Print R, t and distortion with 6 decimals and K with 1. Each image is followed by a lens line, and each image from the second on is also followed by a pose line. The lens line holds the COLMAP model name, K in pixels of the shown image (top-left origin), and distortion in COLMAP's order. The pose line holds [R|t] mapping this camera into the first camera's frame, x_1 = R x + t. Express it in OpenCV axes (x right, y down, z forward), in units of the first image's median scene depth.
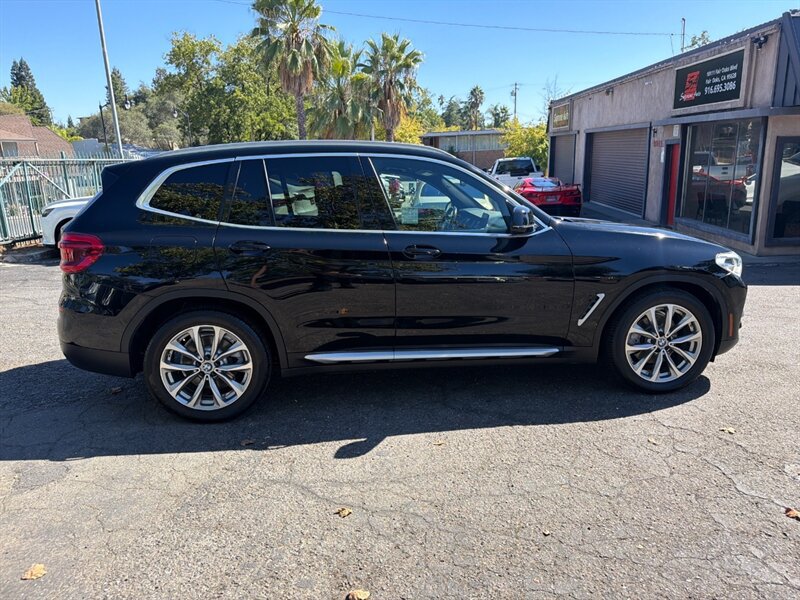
lens RADIAL K [[568.7, 0, 397.9], [0, 568.7, 294.6], [0, 0, 1]] dist [0.030559, -0.038039]
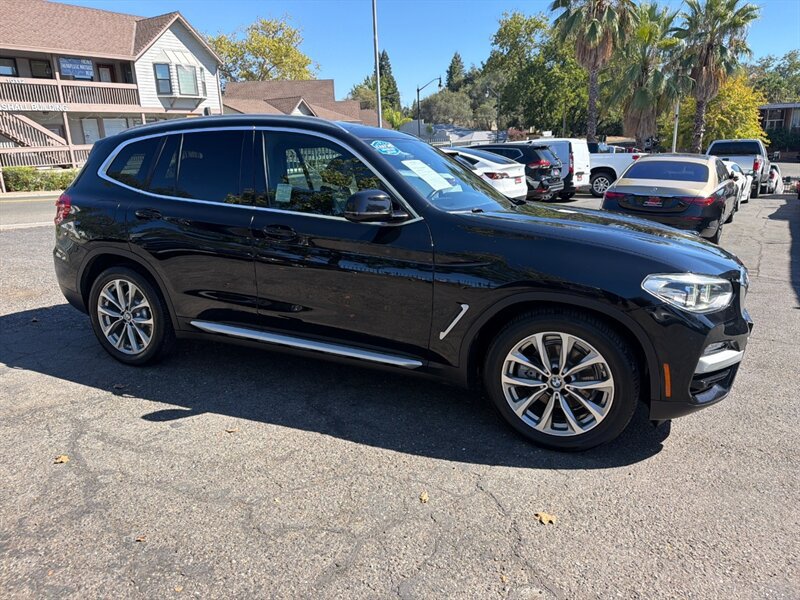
lens RADIAL K [[568.7, 0, 403.5], [0, 568.7, 296.6], [0, 0, 1]] dist [0.030559, -0.038039]
pose [[0.858089, 0.139869, -0.494085, 0.222800], [-0.120648, 0.990169, 0.070771, -0.019394], [0.499127, -0.001118, 0.866528, 0.088080]]
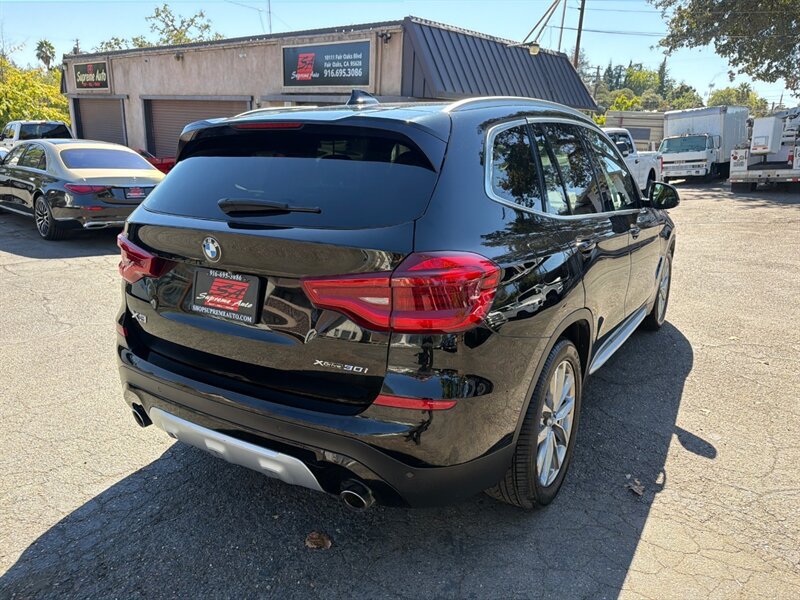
lens RADIAL K [[568.7, 0, 403.8], [0, 568.7, 301.8], [0, 0, 1]] dist [0.030559, -0.038039]
pose [[0.618874, -0.175738, 0.765579, -0.301760], [0.131984, 0.984059, 0.119198, -0.038956], [-0.774322, 0.027276, 0.632203, 0.219469]]
